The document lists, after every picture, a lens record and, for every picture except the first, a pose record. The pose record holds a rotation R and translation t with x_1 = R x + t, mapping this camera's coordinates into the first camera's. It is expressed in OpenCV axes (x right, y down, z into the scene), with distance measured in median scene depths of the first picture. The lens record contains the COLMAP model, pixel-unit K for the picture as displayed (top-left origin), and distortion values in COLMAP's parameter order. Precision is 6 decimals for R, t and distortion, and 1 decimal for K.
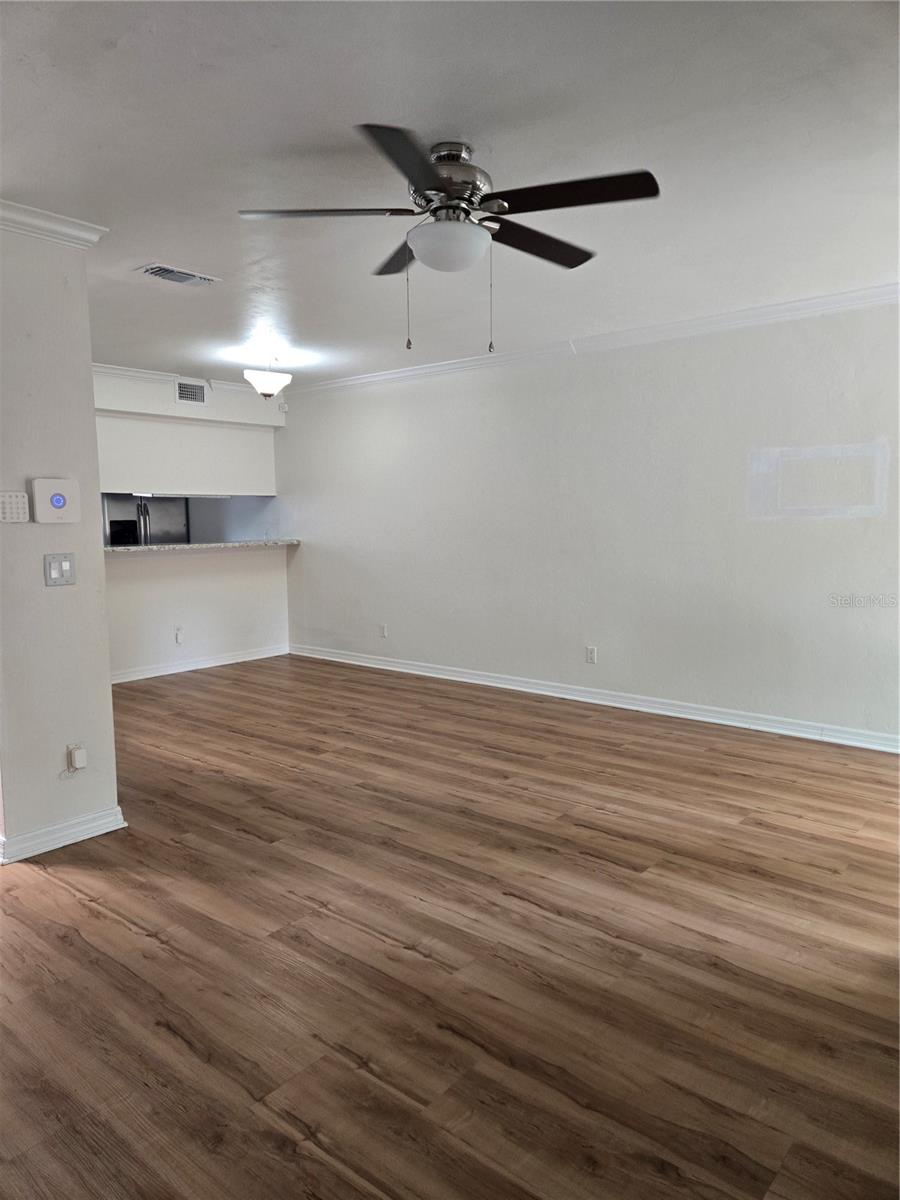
lens RADIAL K [[800.1, 0, 445.3], [0, 800.1, 594.0], [0, 0, 1]] dist [0.070395, -0.069230]
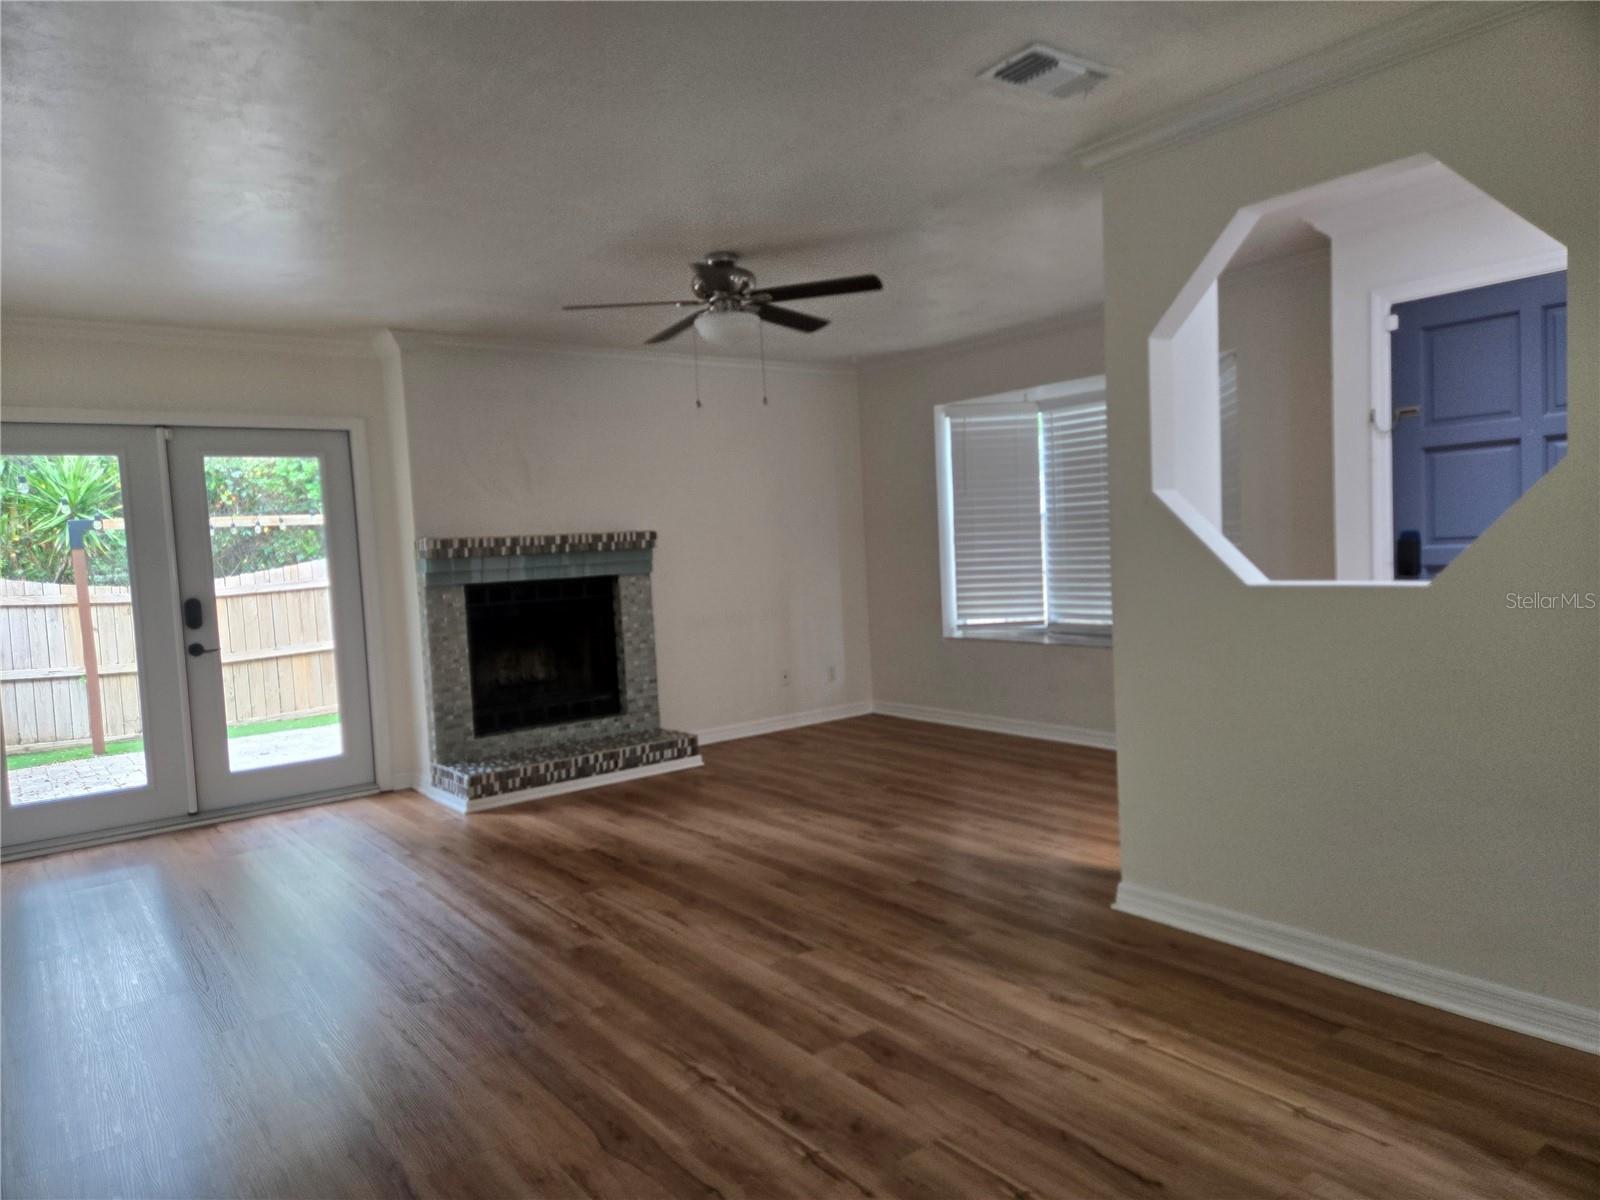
lens RADIAL K [[1066.7, 0, 798.5], [0, 1066.7, 588.2], [0, 0, 1]] dist [0.070395, -0.069230]
pose [[-0.975138, 0.050076, 0.215868, -0.306314], [0.081549, 0.986865, 0.139453, -0.168052], [-0.206049, 0.153589, -0.966413, 1.826100]]
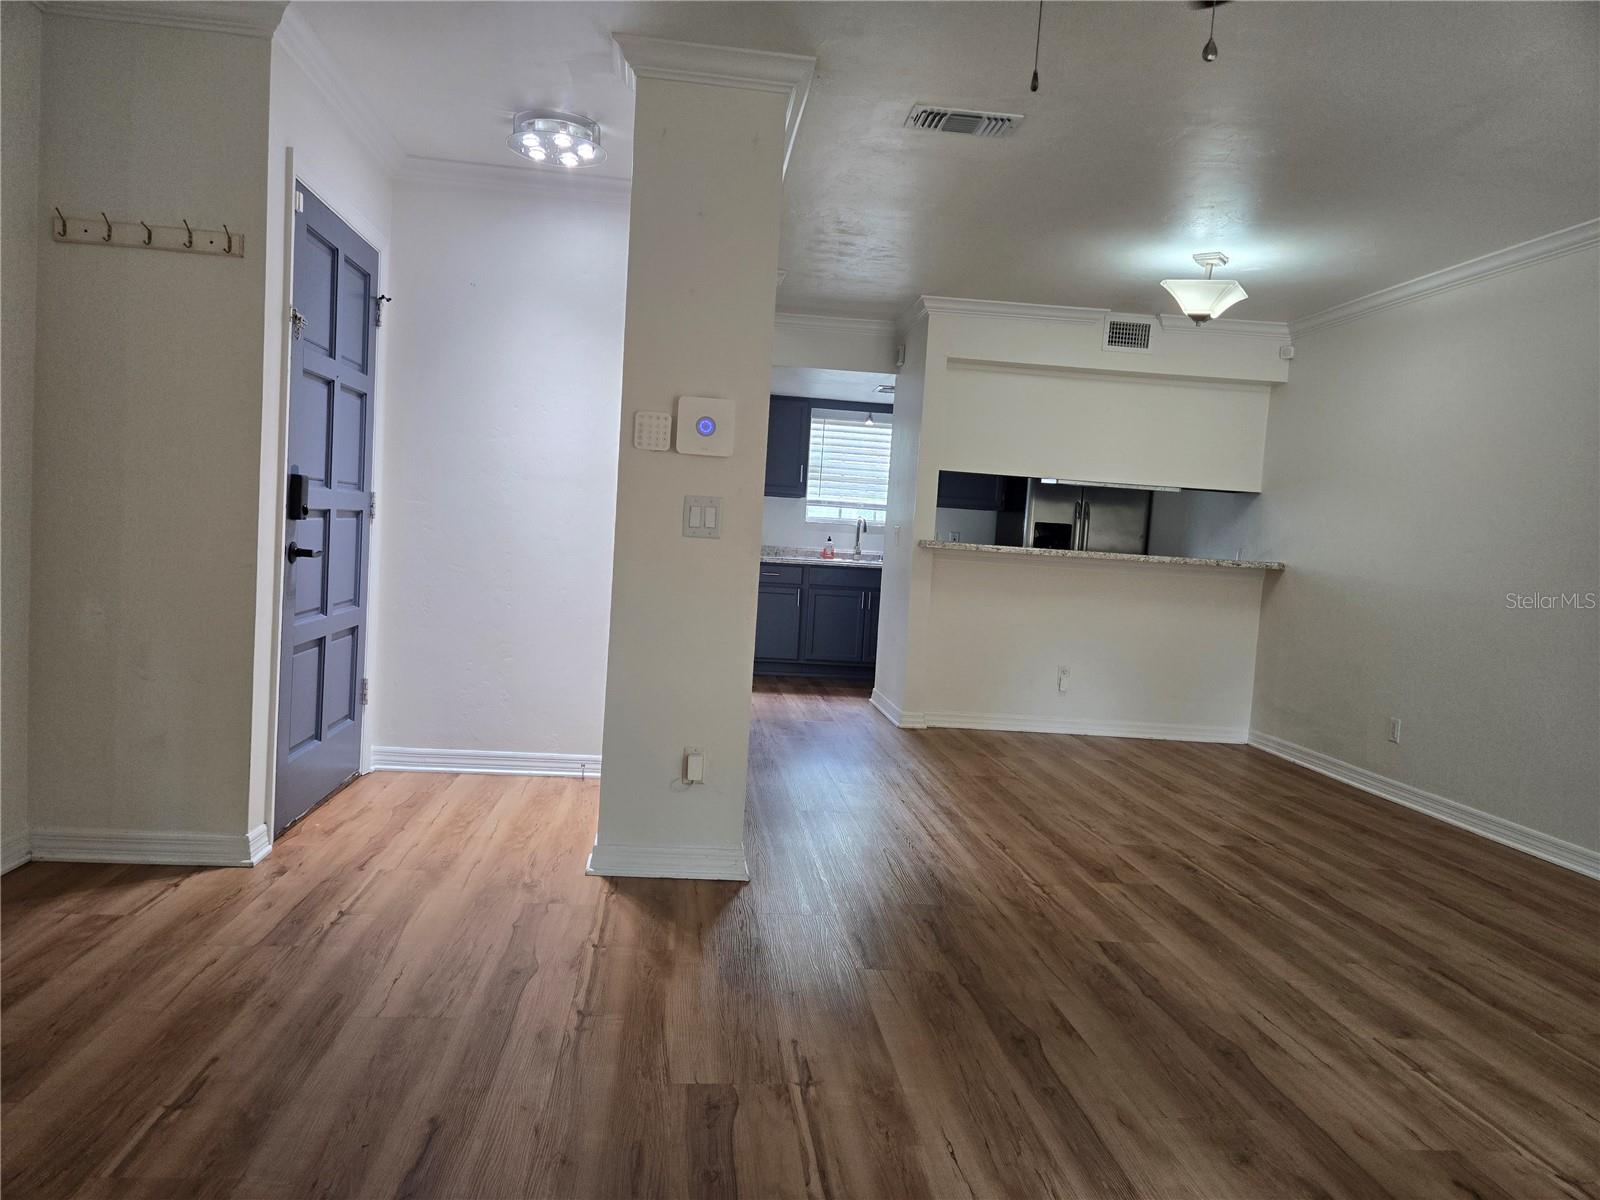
lens RADIAL K [[1066.7, 0, 782.8], [0, 1066.7, 593.8], [0, 0, 1]] dist [0.070395, -0.069230]
pose [[0.711117, 0.099015, -0.696066, 0.243310], [-0.143995, 0.989558, -0.006344, 0.031768], [0.688170, 0.104742, 0.717949, 0.281125]]
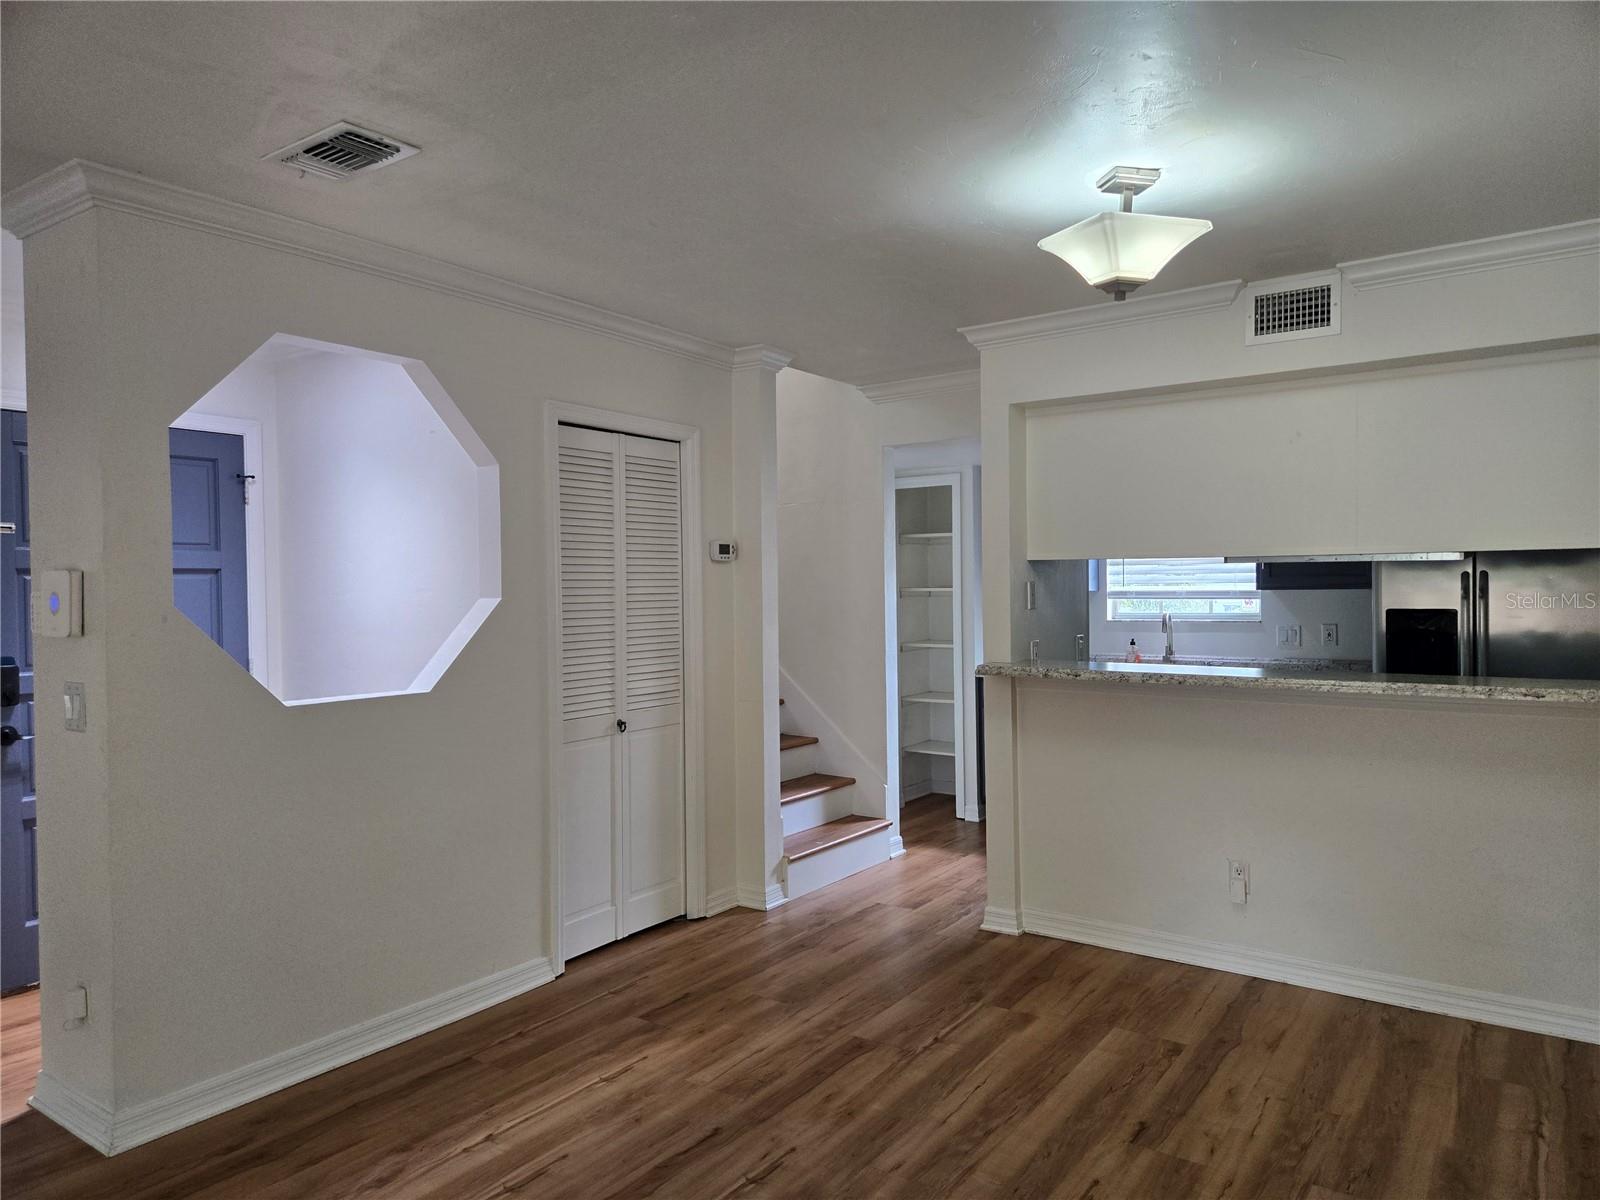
lens RADIAL K [[1066.7, 0, 800.3], [0, 1066.7, 604.8], [0, 0, 1]] dist [0.070395, -0.069230]
pose [[0.094906, 0.028869, -0.995068, 0.381268], [-0.091180, 0.995630, 0.020189, -0.155452], [0.991302, 0.088815, 0.097124, 1.255050]]
